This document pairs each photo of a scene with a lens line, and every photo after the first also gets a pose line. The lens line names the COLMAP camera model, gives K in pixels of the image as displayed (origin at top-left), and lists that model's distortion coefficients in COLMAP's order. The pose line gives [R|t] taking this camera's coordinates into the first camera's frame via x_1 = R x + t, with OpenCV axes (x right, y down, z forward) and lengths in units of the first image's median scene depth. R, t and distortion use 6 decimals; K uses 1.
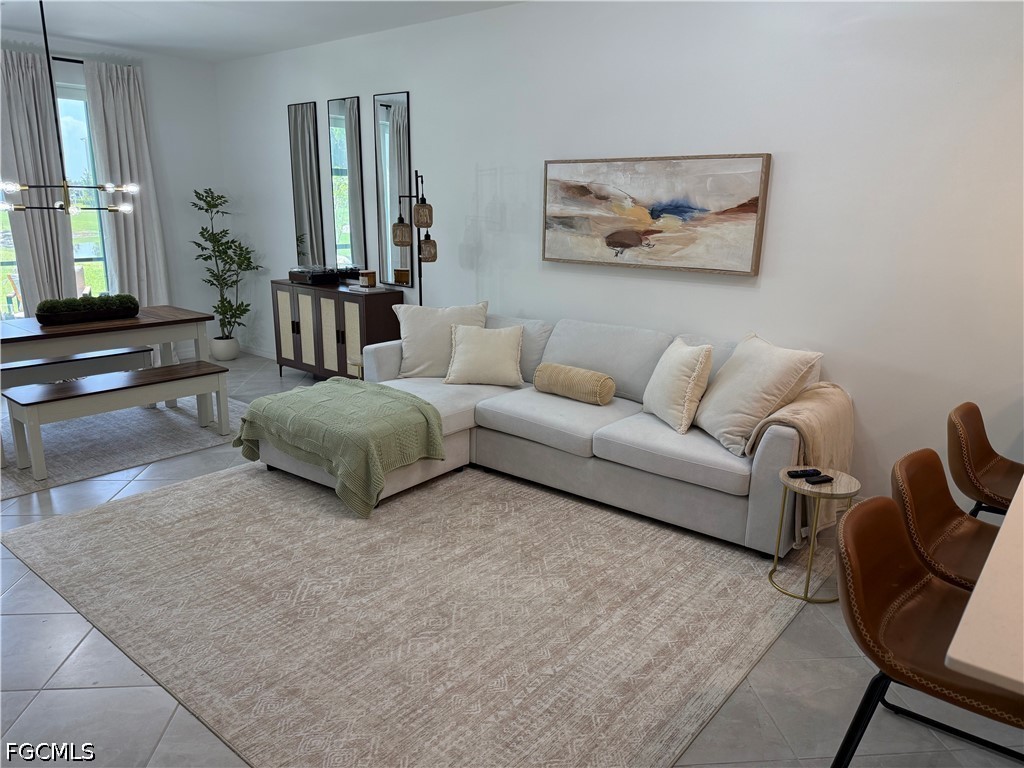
lens RADIAL K [[715.8, 0, 512.0], [0, 715.8, 384.0], [0, 0, 1]] dist [0.128096, -0.213612]
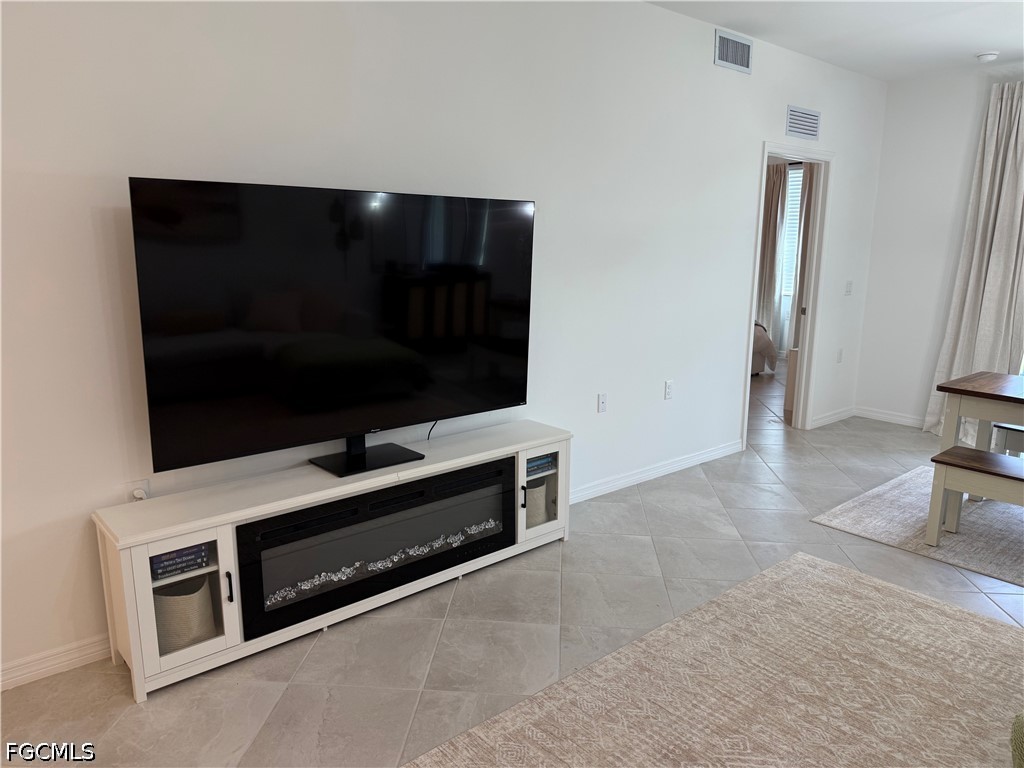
lens RADIAL K [[720.7, 0, 507.5], [0, 720.7, 378.3], [0, 0, 1]] dist [0.033034, -0.041428]
pose [[-0.170941, 0.168667, -0.970737, 0.233320], [-0.248043, 0.946140, 0.208072, -0.099452], [0.953548, 0.276353, -0.119897, 0.448597]]
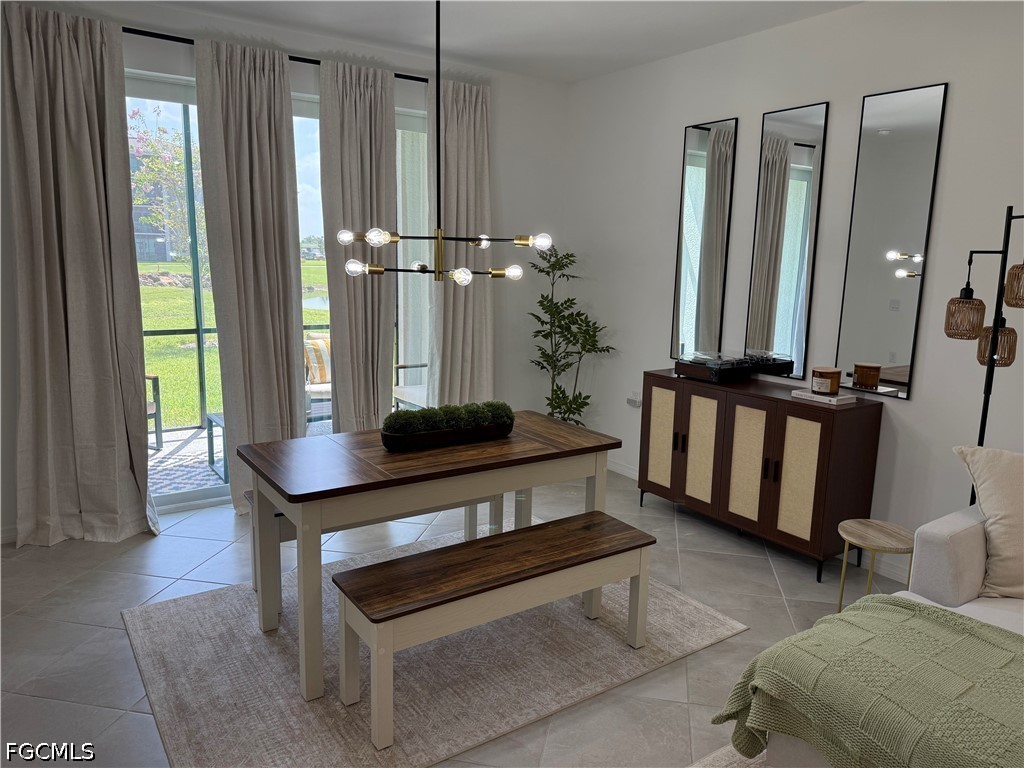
lens RADIAL K [[713.3, 0, 510.1], [0, 713.3, 377.3], [0, 0, 1]] dist [0.055951, -0.062797]
pose [[0.961301, 0.048728, -0.271158, -0.339160], [-0.071586, 0.994607, -0.075050, -0.095837], [0.266038, 0.091557, 0.959605, 0.380635]]
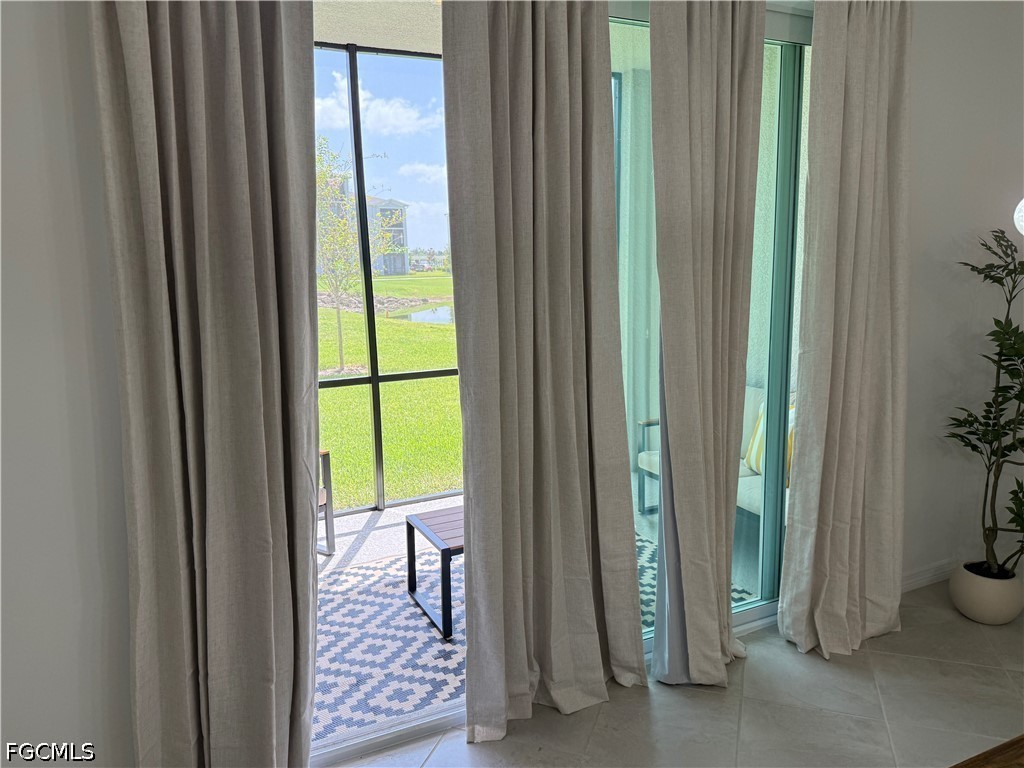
lens RADIAL K [[713.3, 0, 510.1], [0, 713.3, 377.3], [0, 0, 1]] dist [0.055951, -0.062797]
pose [[0.912074, 0.026812, -0.409148, -0.693739], [-0.062010, 0.995402, -0.073004, -0.182945], [0.405309, 0.091956, 0.909543, 0.692337]]
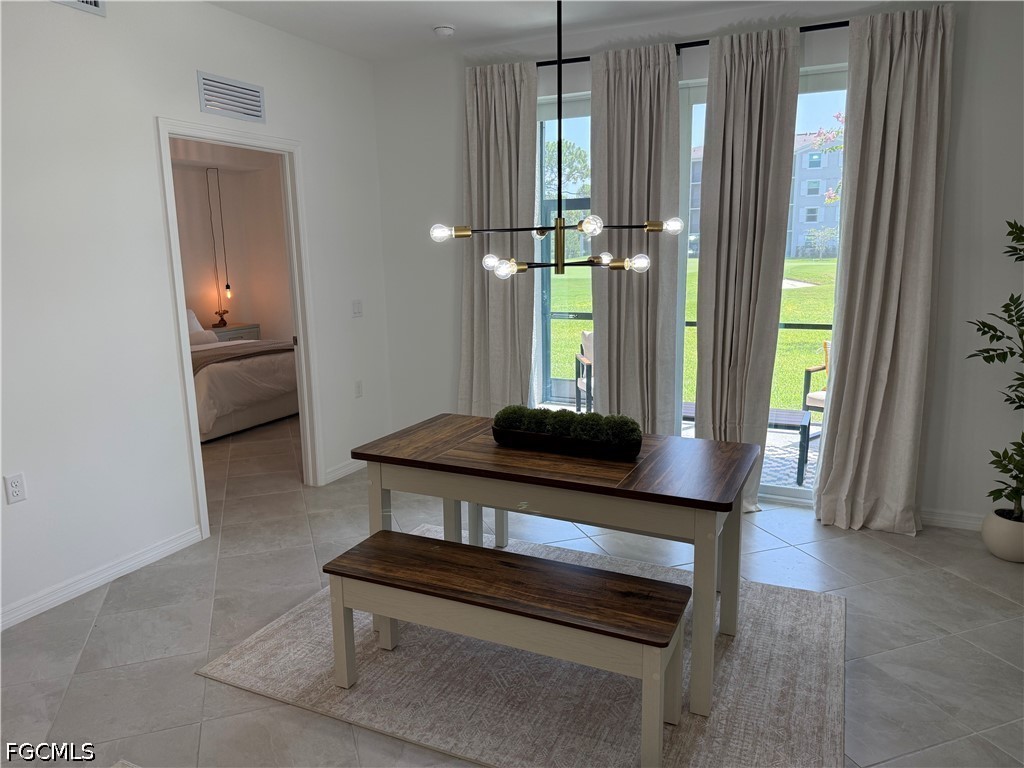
lens RADIAL K [[724.8, 0, 511.0], [0, 724.8, 369.9], [0, 0, 1]] dist [0.019915, -0.001954]
pose [[0.248765, 0.144039, -0.957794, -0.032882], [-0.218468, 0.971741, 0.089394, -0.183752], [0.943604, 0.187009, 0.273203, 0.745403]]
